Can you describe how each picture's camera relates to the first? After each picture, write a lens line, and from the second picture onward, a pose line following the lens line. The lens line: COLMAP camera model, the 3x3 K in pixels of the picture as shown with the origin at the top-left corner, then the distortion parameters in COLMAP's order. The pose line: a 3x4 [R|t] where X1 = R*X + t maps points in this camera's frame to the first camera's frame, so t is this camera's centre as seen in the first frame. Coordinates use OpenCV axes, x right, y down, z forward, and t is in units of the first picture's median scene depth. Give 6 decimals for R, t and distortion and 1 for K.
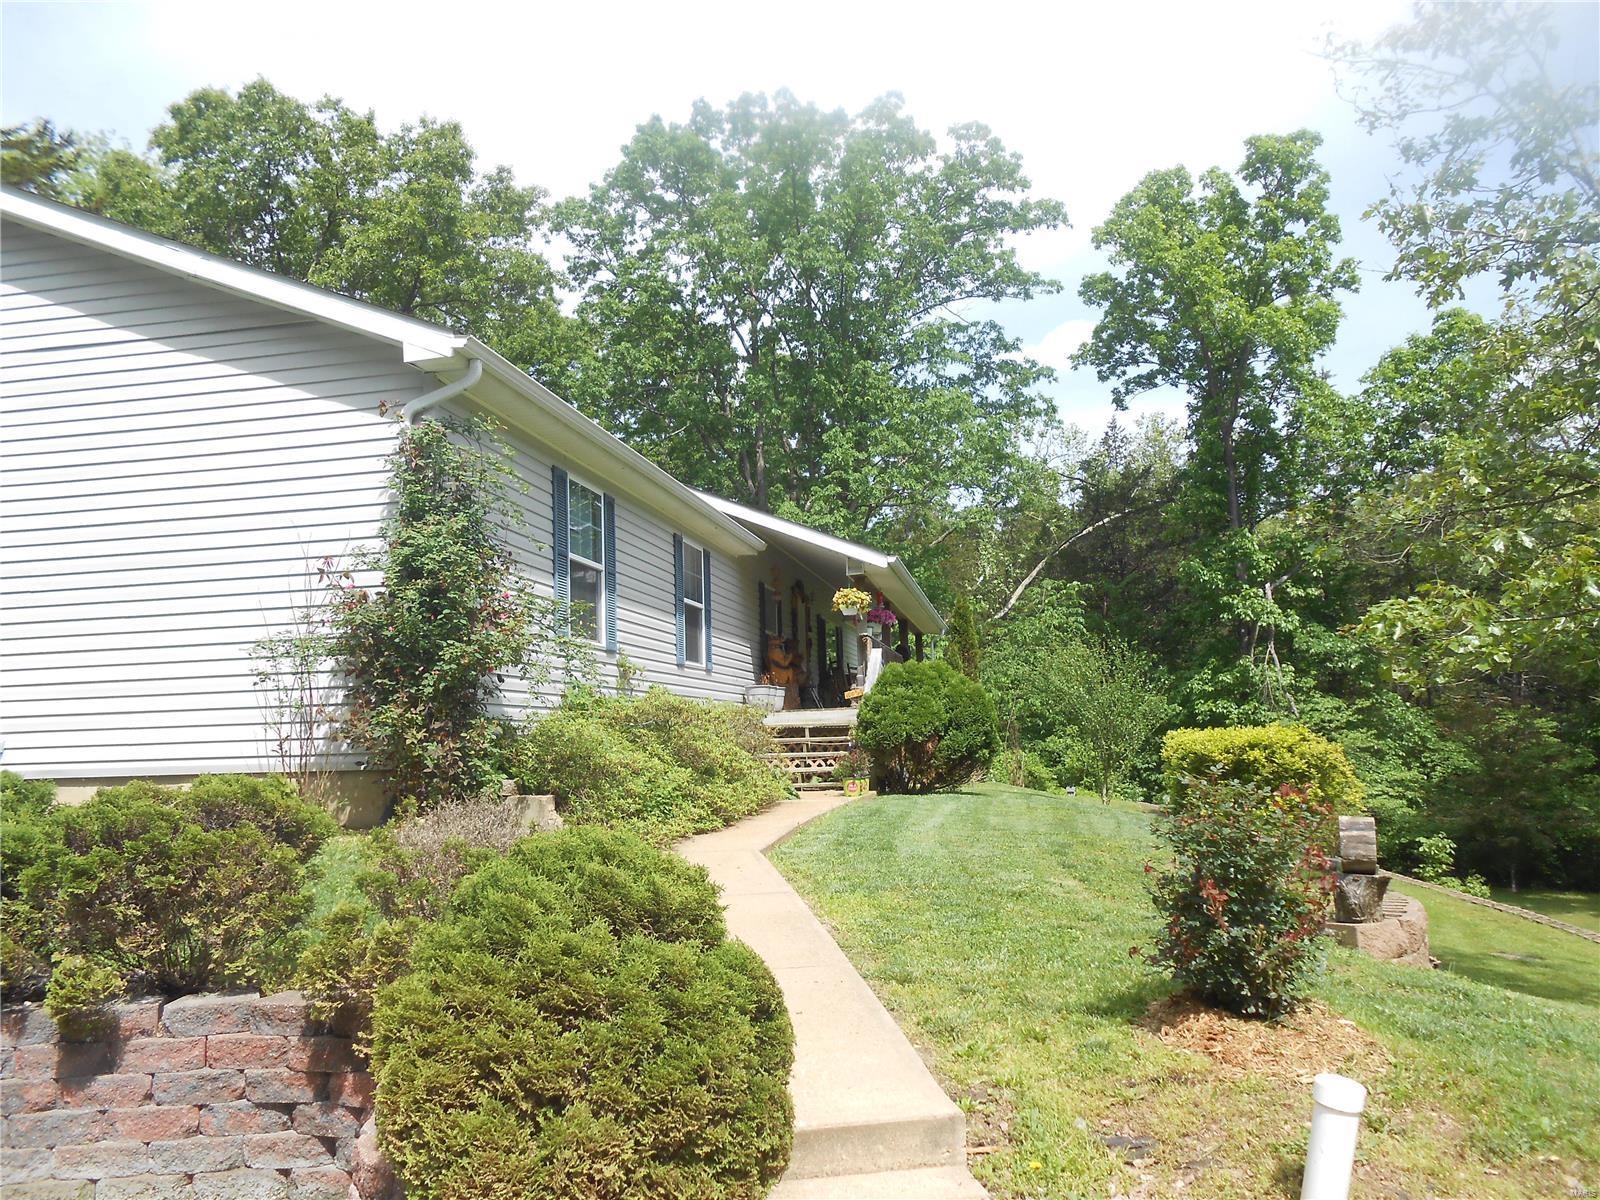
lens RADIAL K [[1144.4, 0, 799.0], [0, 1144.4, 608.4], [0, 0, 1]] dist [-0.047902, 0.040966]
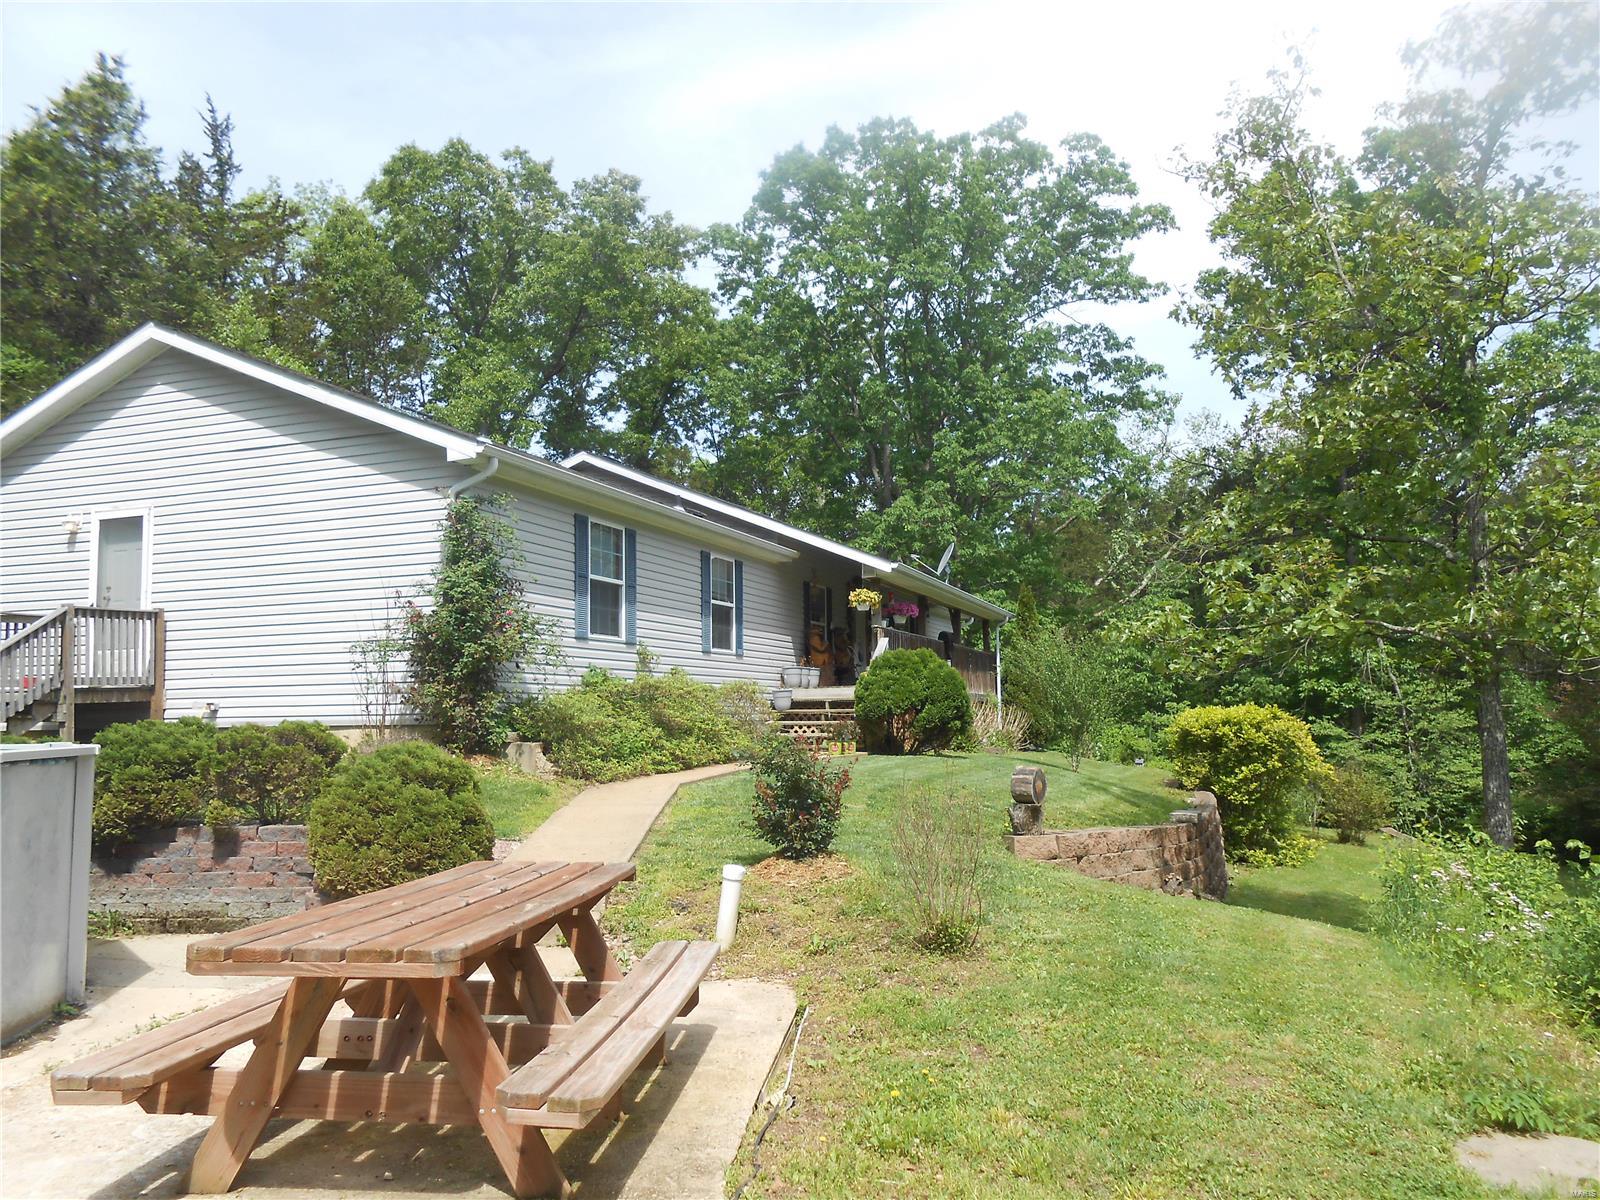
lens RADIAL K [[1099.7, 0, 803.1], [0, 1099.7, 604.8], [0, 0, 1]] dist [-0.041109, 0.001586]
pose [[0.988592, 0.000445, -0.150619, 0.148197], [0.002097, 0.999858, 0.016720, -0.018984], [0.150605, -0.016845, 0.988450, -0.167666]]
